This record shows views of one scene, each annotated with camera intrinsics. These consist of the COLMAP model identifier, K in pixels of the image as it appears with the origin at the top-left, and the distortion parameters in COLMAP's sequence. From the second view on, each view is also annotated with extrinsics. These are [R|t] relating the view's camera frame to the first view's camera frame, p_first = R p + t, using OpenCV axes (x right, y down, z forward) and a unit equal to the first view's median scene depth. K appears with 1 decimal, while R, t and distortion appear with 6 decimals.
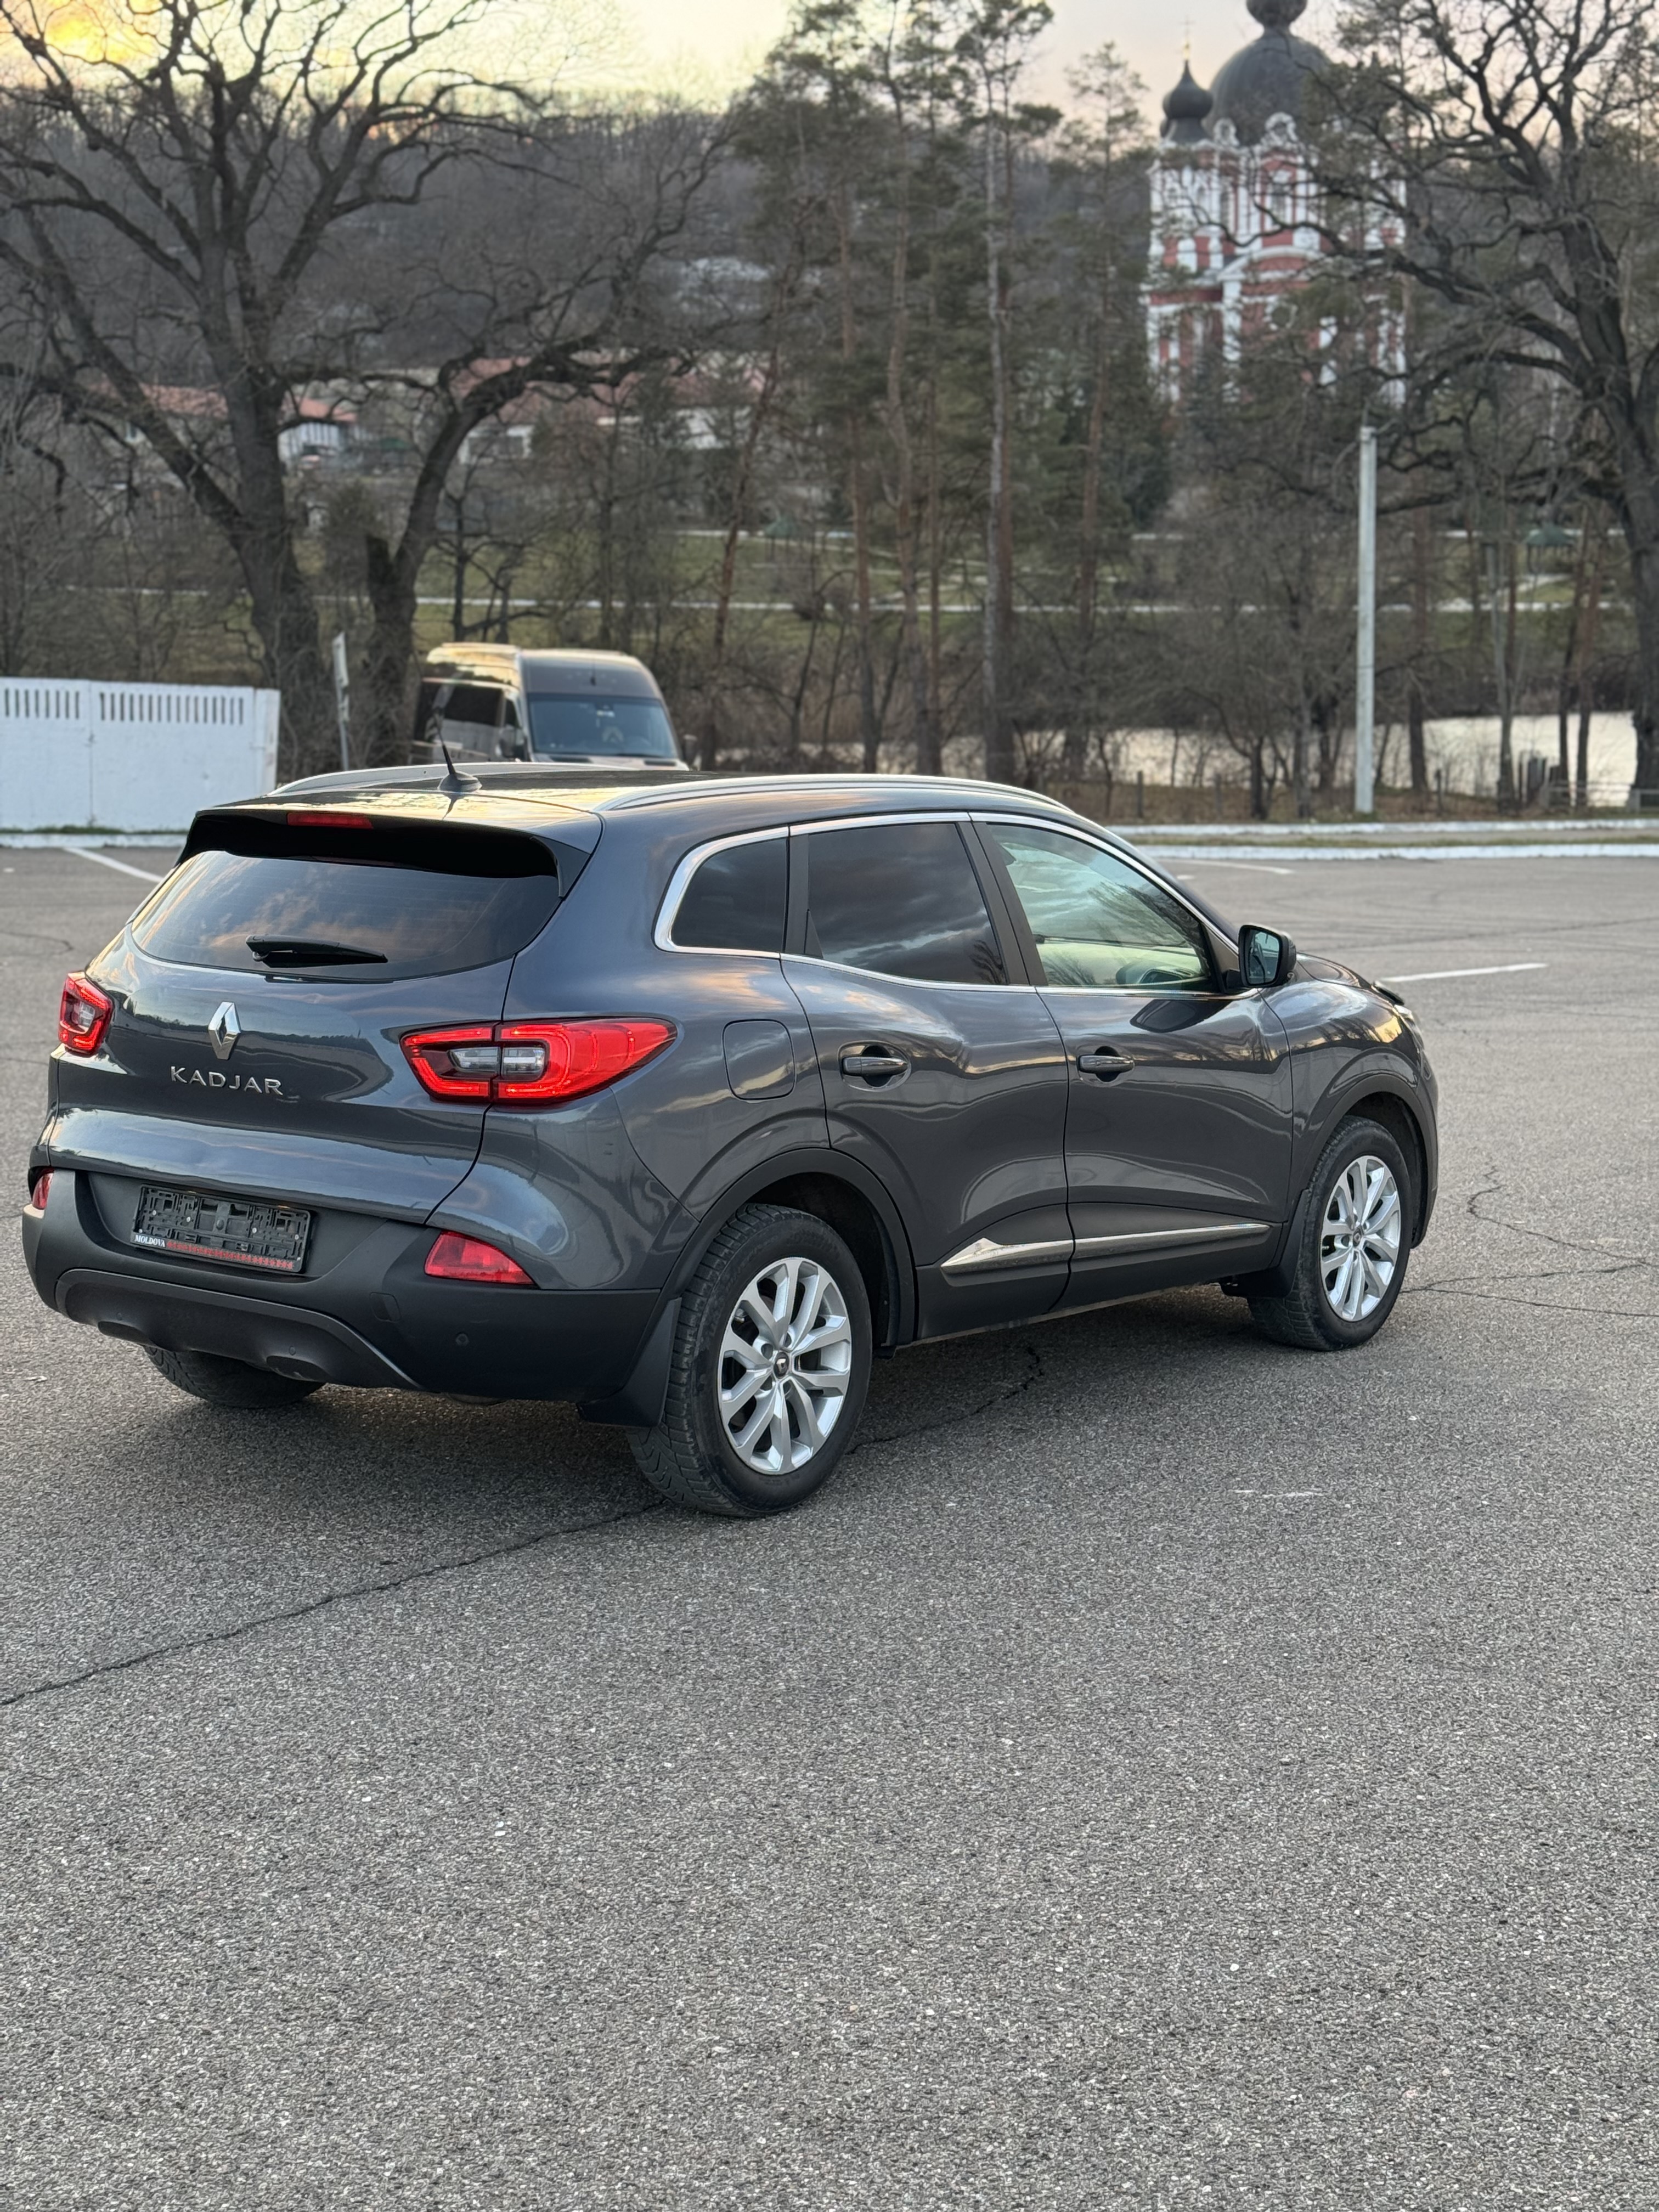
lens RADIAL K [[3101.0, 0, 830.7], [0, 3101.0, 1107.3], [0, 0, 1]] dist [0.117559, 0.000000]
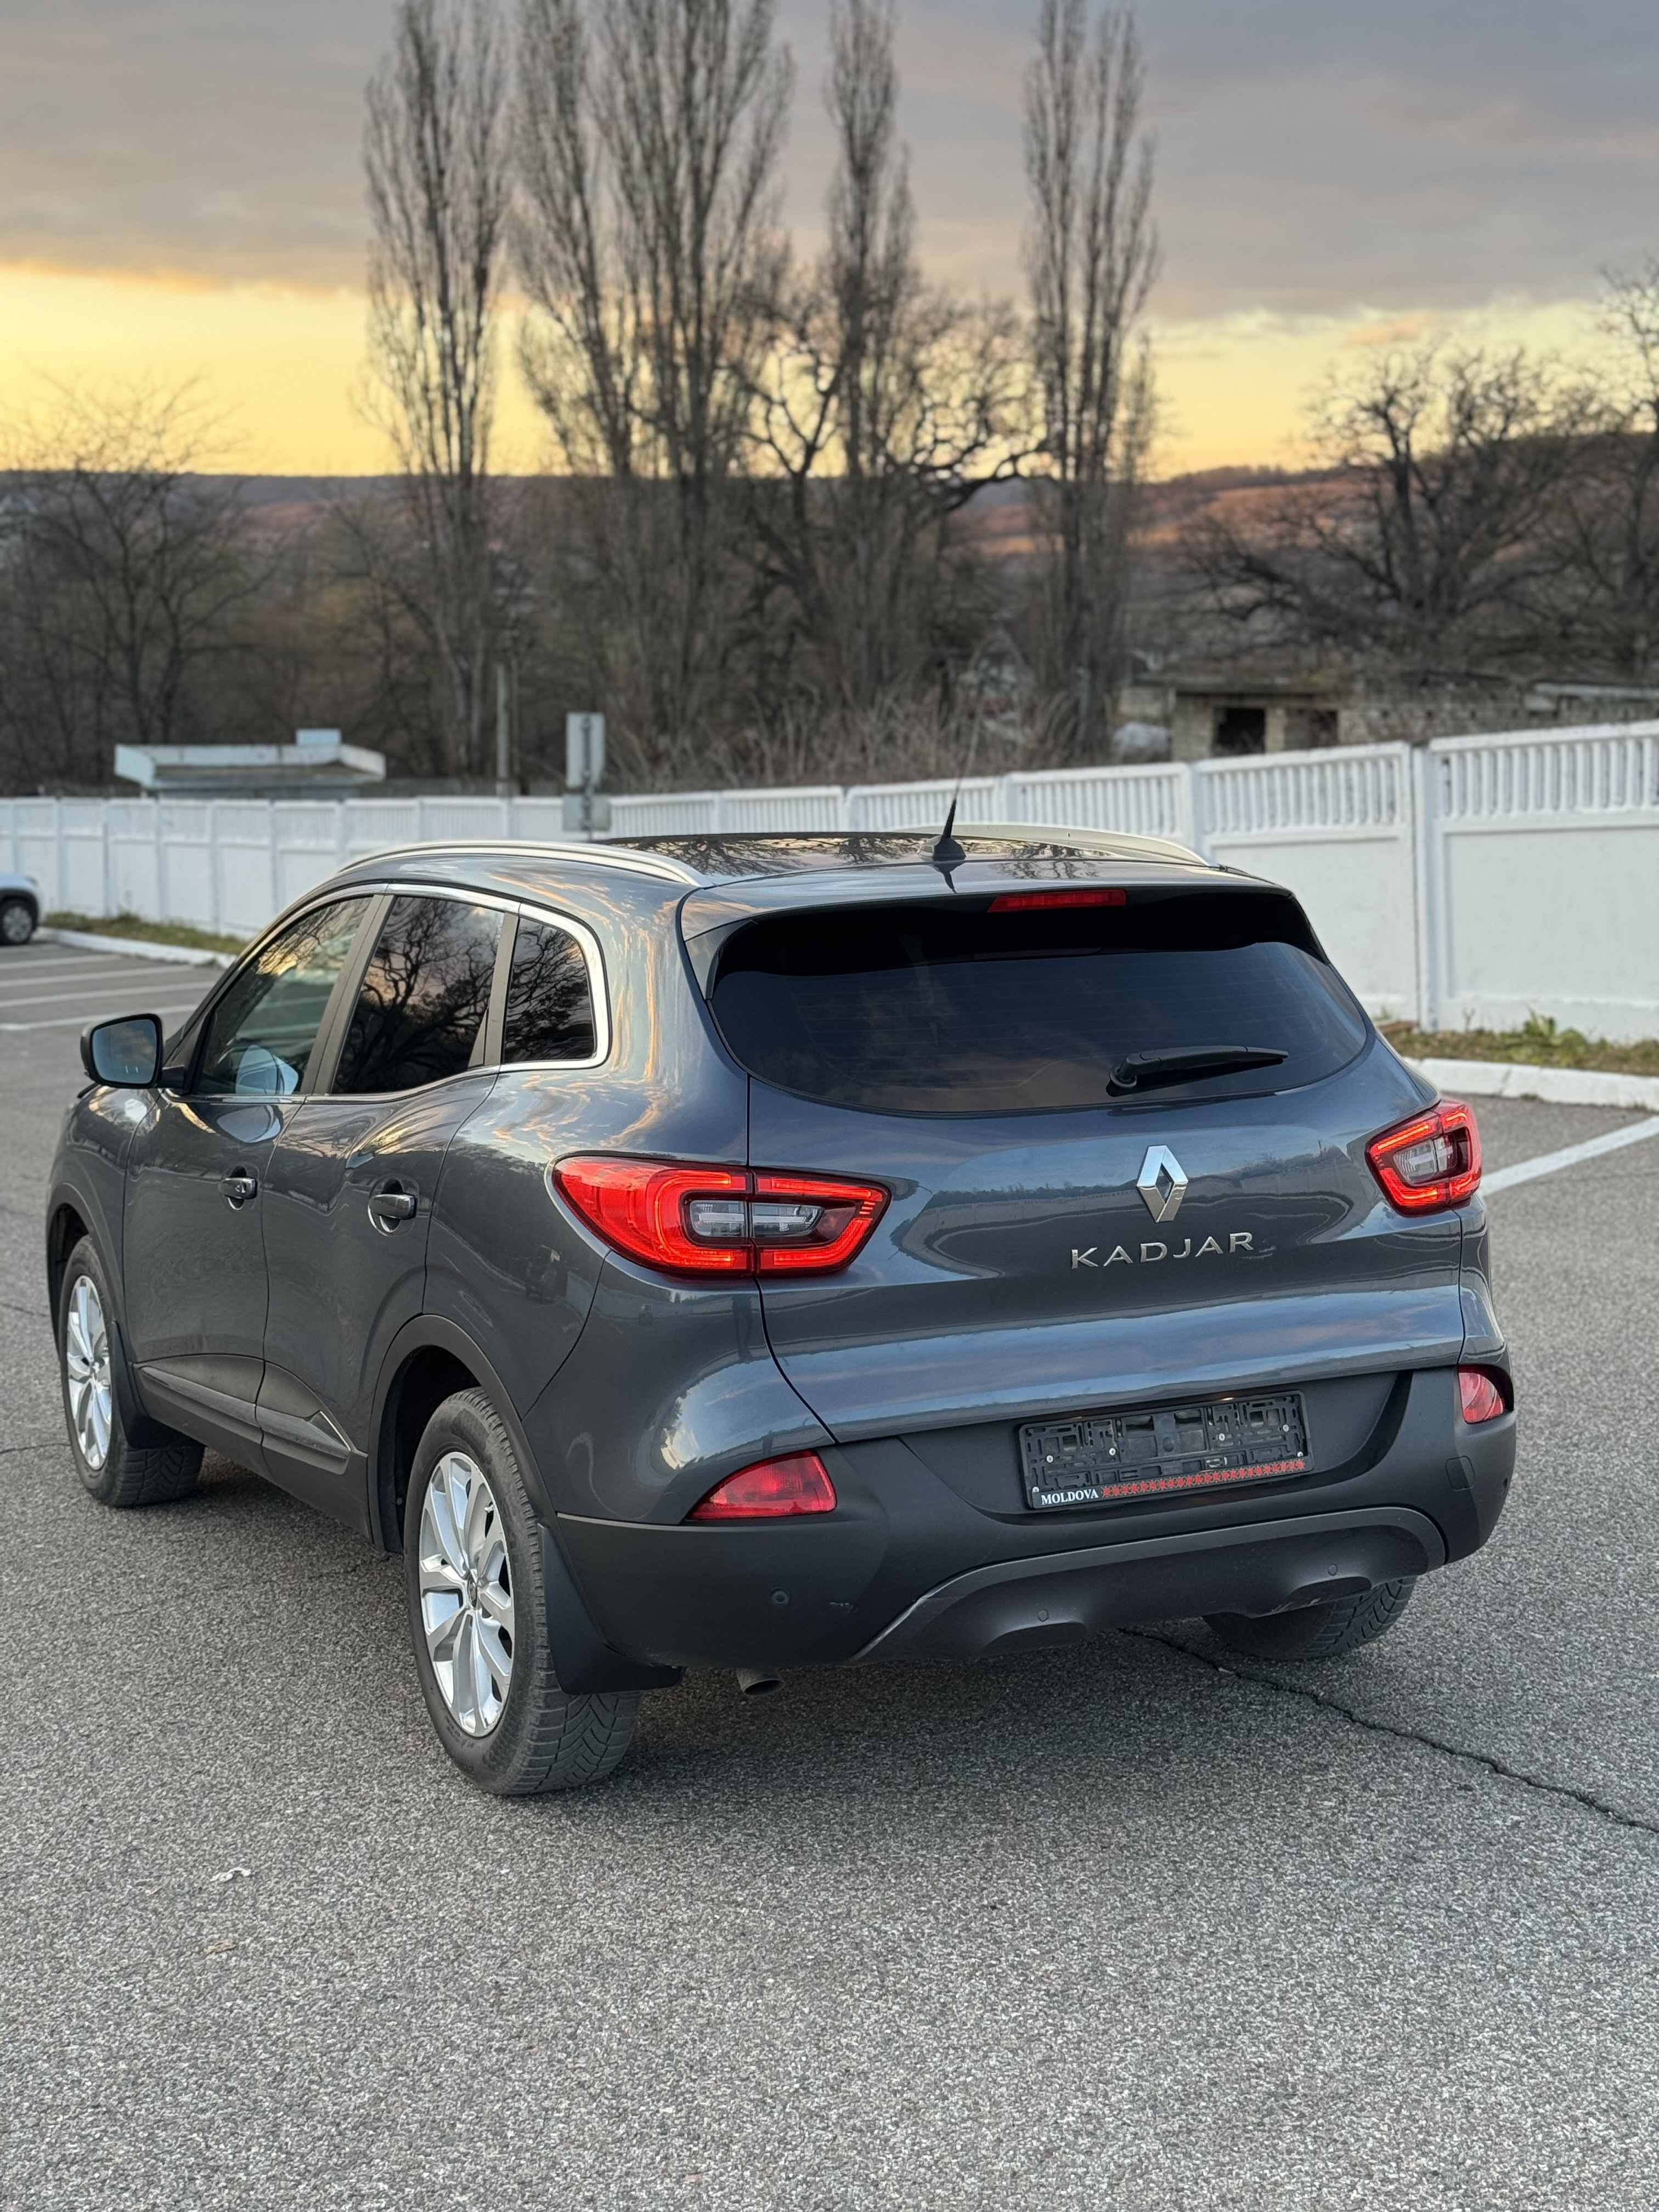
lens RADIAL K [[3101.0, 0, 832.6], [0, 3101.0, 1113.3], [0, 0, 1]] dist [0.117559, 0.000000]
pose [[0.425879, -0.123549, 0.896305, -0.886339], [0.145401, 0.987103, 0.066977, -0.101755], [-0.893020, 0.101799, 0.438351, 0.737671]]
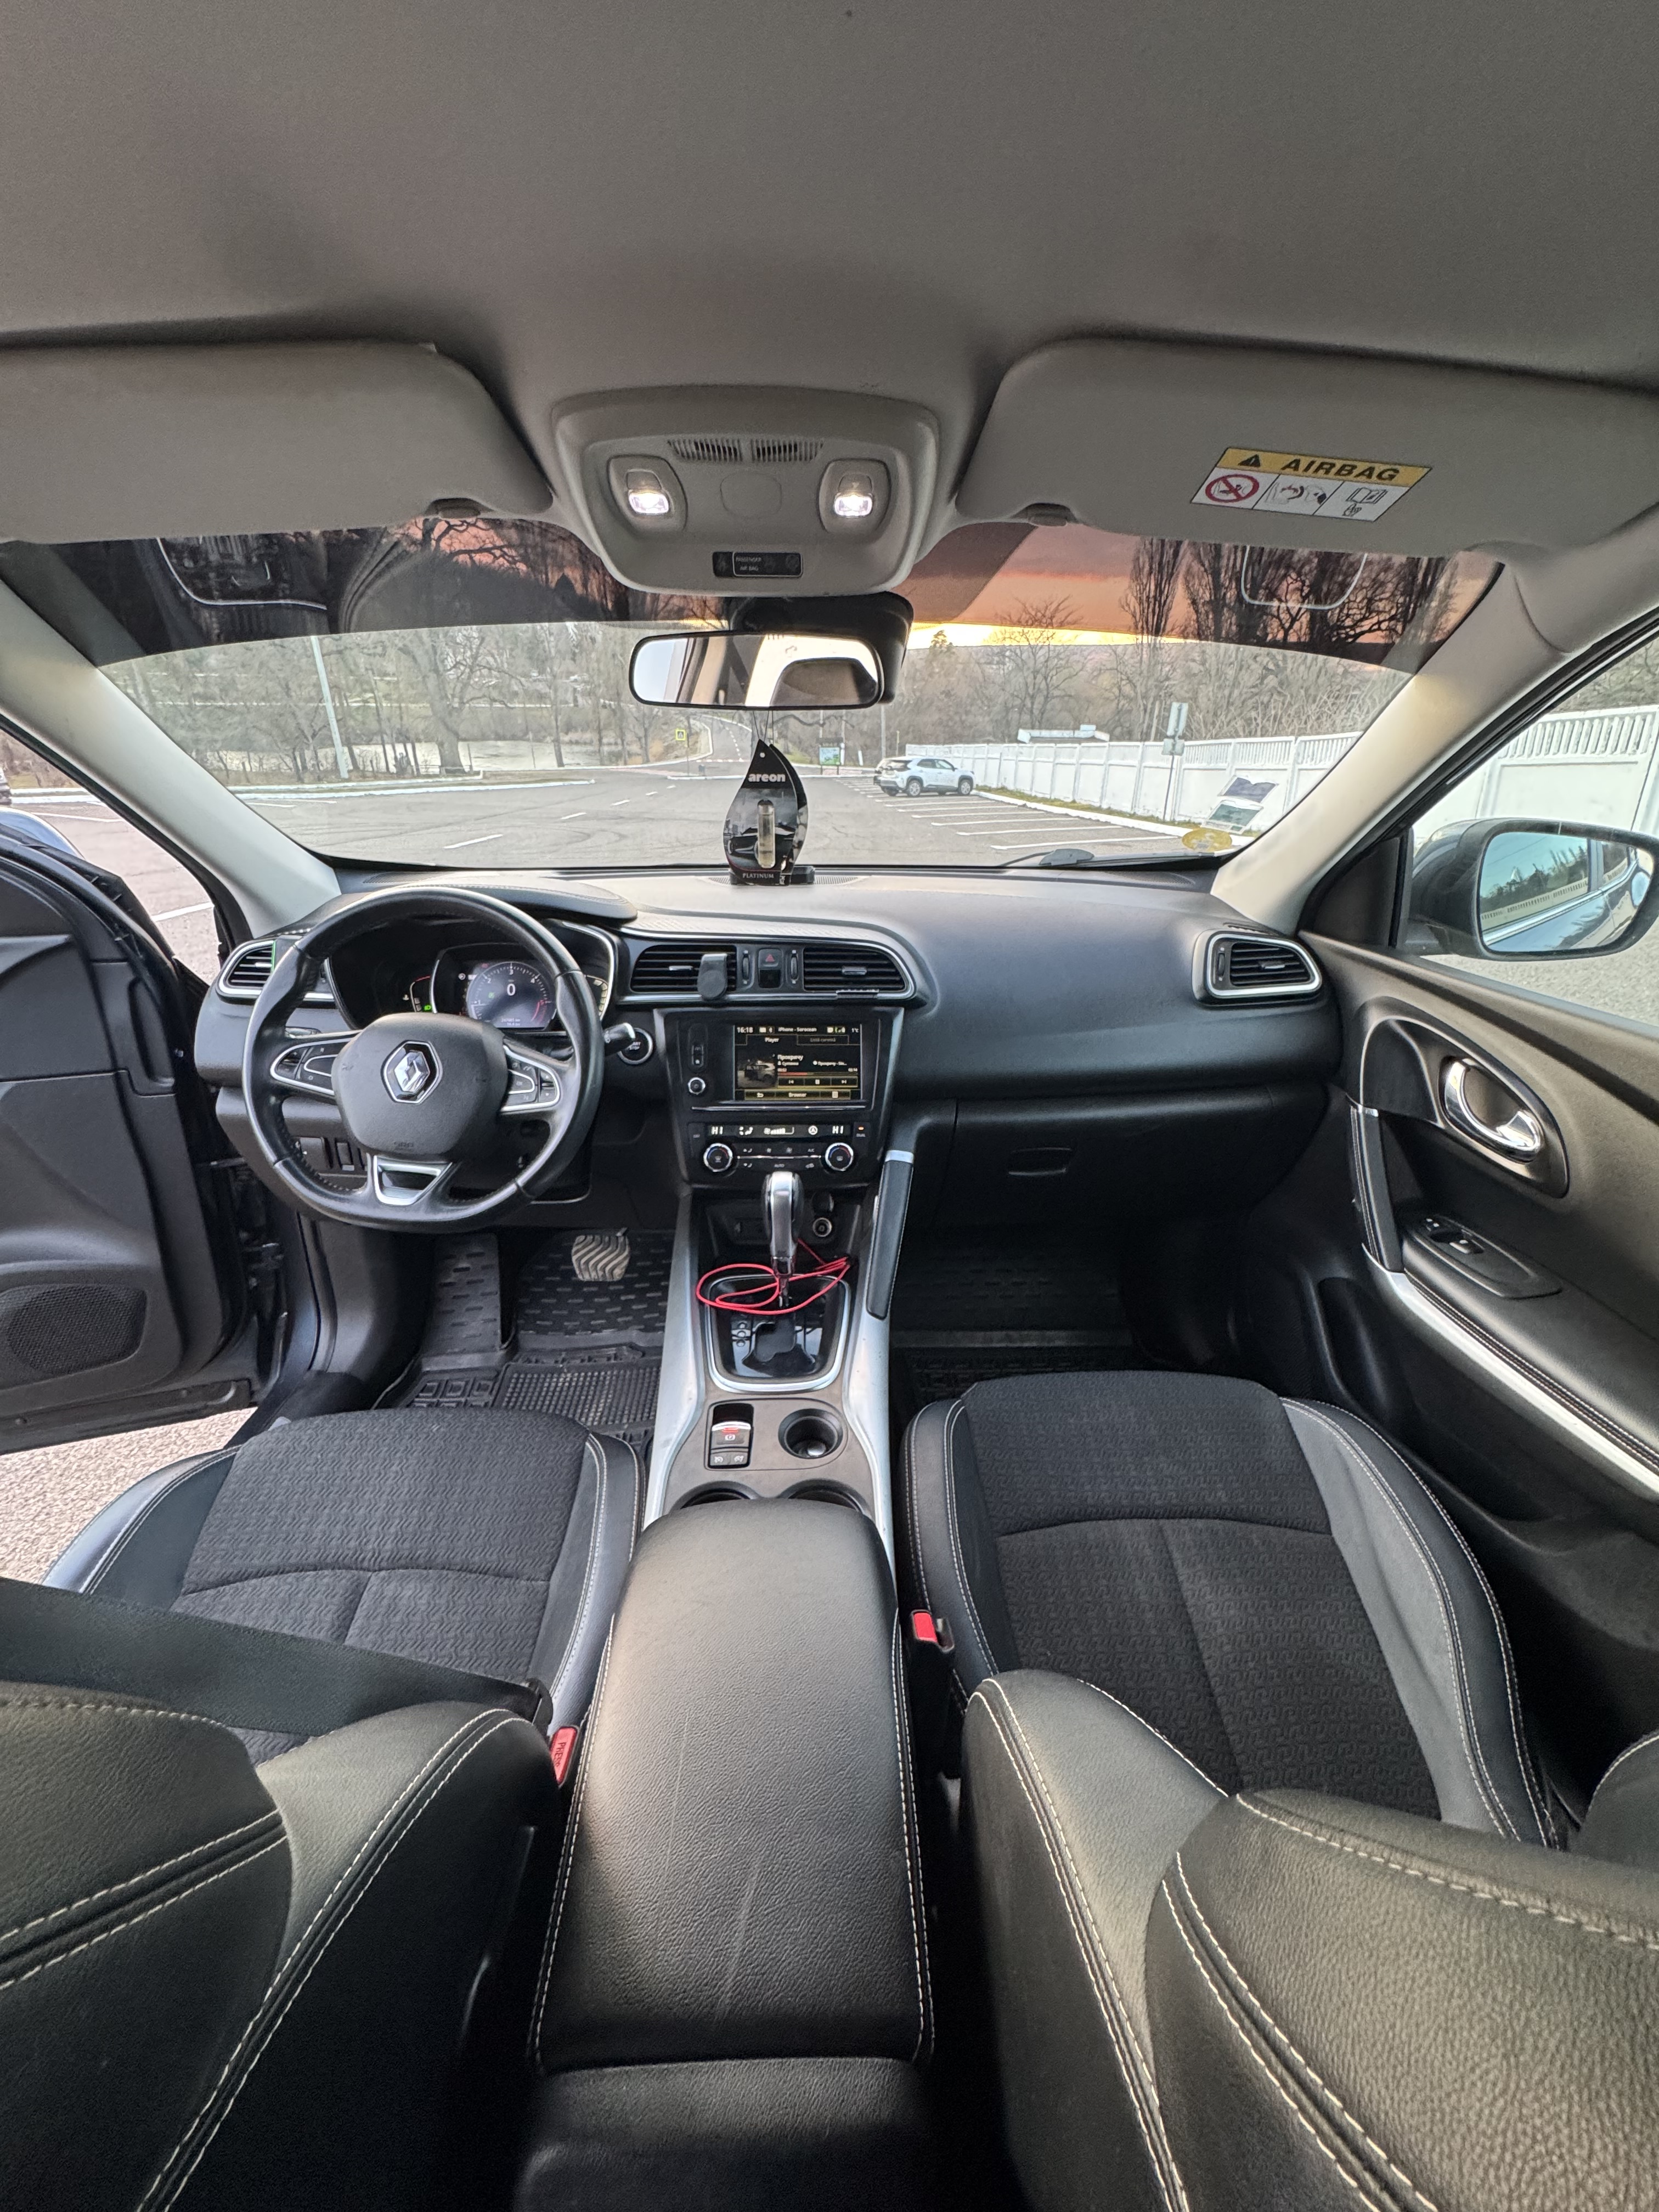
lens RADIAL K [[878.8, 0, 825.7], [0, 878.8, 1096.6], [0, 0, 1]] dist [-0.009251, 0.000257]
pose [[0.773946, -0.244038, 0.584339, -0.036643], [0.090084, 0.955805, 0.279859, -0.079786], [-0.626811, -0.163956, 0.761726, 1.182569]]
